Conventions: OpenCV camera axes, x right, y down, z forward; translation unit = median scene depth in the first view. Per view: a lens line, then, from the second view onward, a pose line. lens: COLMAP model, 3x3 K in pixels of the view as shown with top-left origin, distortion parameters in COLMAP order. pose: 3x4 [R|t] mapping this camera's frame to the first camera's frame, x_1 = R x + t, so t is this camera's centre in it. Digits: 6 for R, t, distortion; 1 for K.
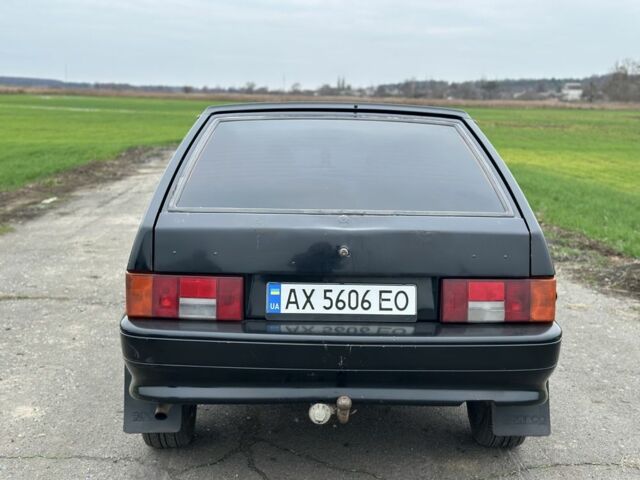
lens RADIAL K [[892.6, 0, 320.0], [0, 892.6, 240.0], [0, 0, 1]] dist [0.108820, -0.031963]
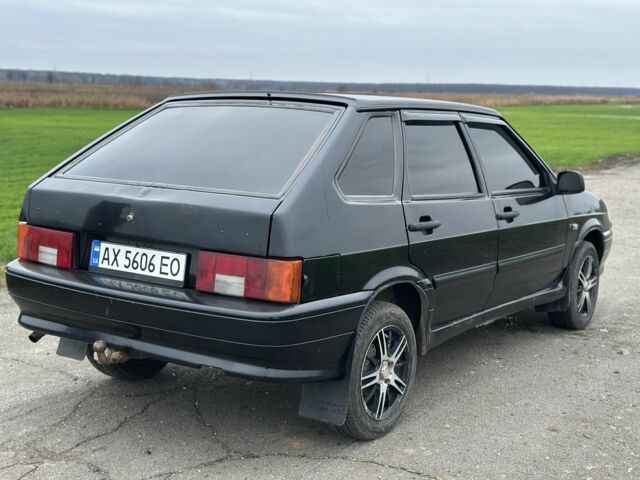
lens RADIAL K [[886.2, 0, 325.9], [0, 886.2, 253.6], [0, 0, 1]] dist [0.135774, -0.030784]
pose [[0.813738, 0.094425, -0.573511, 0.870374], [-0.091756, 0.995212, 0.033665, -0.002596], [0.573944, 0.025229, 0.818506, 0.208459]]
